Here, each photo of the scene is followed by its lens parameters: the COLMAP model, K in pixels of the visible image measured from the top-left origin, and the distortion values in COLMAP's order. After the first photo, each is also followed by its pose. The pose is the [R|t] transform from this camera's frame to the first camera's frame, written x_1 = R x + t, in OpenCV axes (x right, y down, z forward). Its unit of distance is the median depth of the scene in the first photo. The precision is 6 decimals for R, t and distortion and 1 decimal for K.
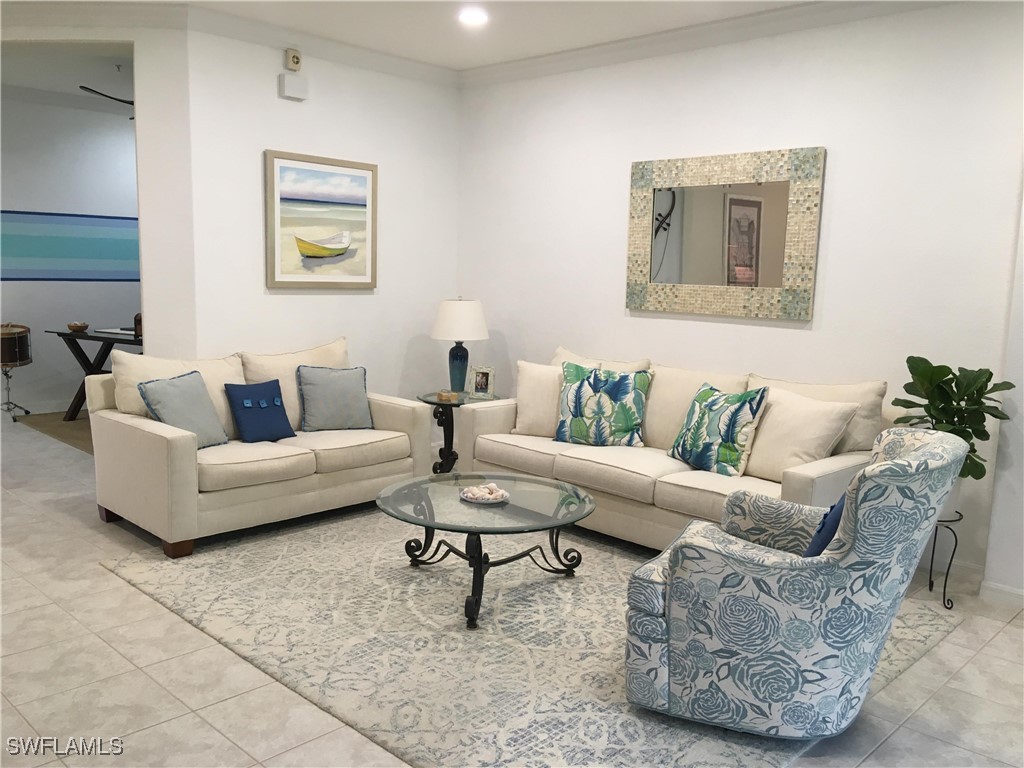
lens RADIAL K [[859.2, 0, 508.1], [0, 859.2, 388.2], [0, 0, 1]] dist [0.112443, -0.166777]
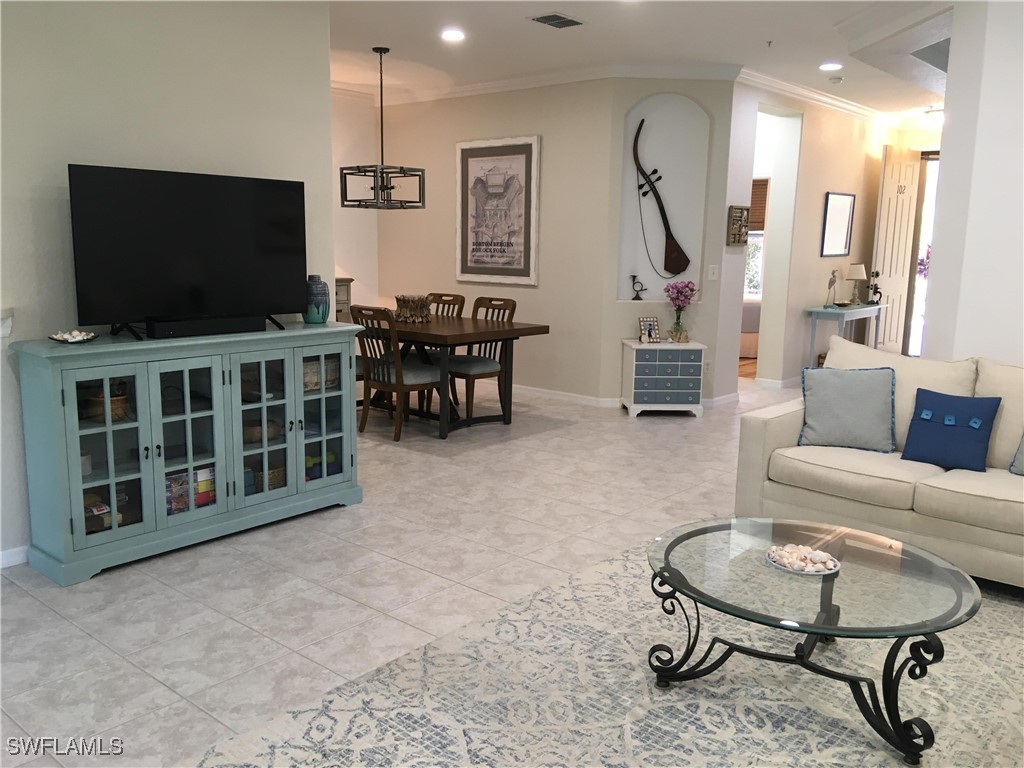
lens RADIAL K [[859.2, 0, 508.1], [0, 859.2, 388.2], [0, 0, 1]] dist [0.112443, -0.166777]
pose [[0.059014, 0.145113, -0.987654, 0.498087], [-0.156019, 0.978560, 0.134454, -0.056975], [0.985990, 0.146158, 0.080389, 0.526844]]
